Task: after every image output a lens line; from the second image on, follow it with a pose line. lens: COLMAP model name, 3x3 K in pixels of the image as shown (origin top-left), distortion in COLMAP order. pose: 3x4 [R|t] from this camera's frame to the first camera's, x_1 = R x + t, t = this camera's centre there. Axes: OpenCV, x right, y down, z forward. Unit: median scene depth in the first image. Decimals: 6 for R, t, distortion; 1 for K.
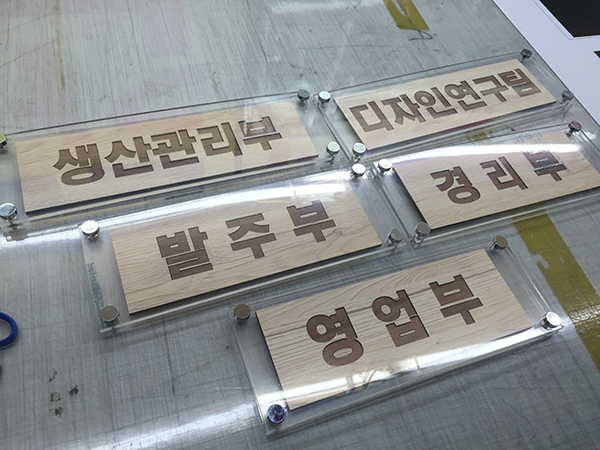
lens RADIAL K [[513.6, 0, 300.0], [0, 513.6, 225.0], [0, 0, 1]] dist [0.062573, -0.075939]
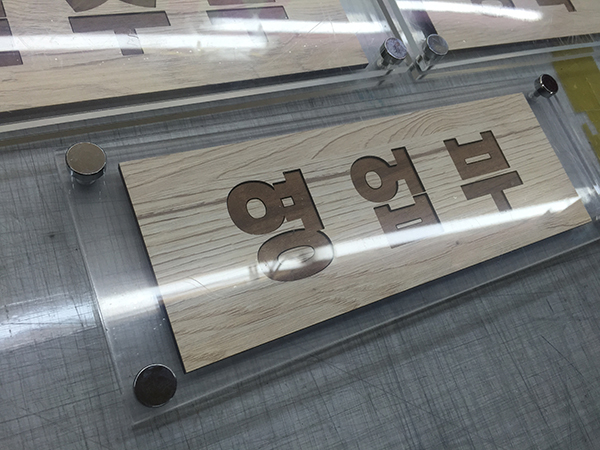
lens RADIAL K [[513.6, 0, 300.0], [0, 513.6, 225.0], [0, 0, 1]] dist [0.062573, -0.075939]
pose [[0.977086, 0.048851, 0.207164, -0.019427], [-0.093835, 0.972481, 0.213250, 0.104053], [-0.191046, -0.227803, 0.954781, 0.495520]]
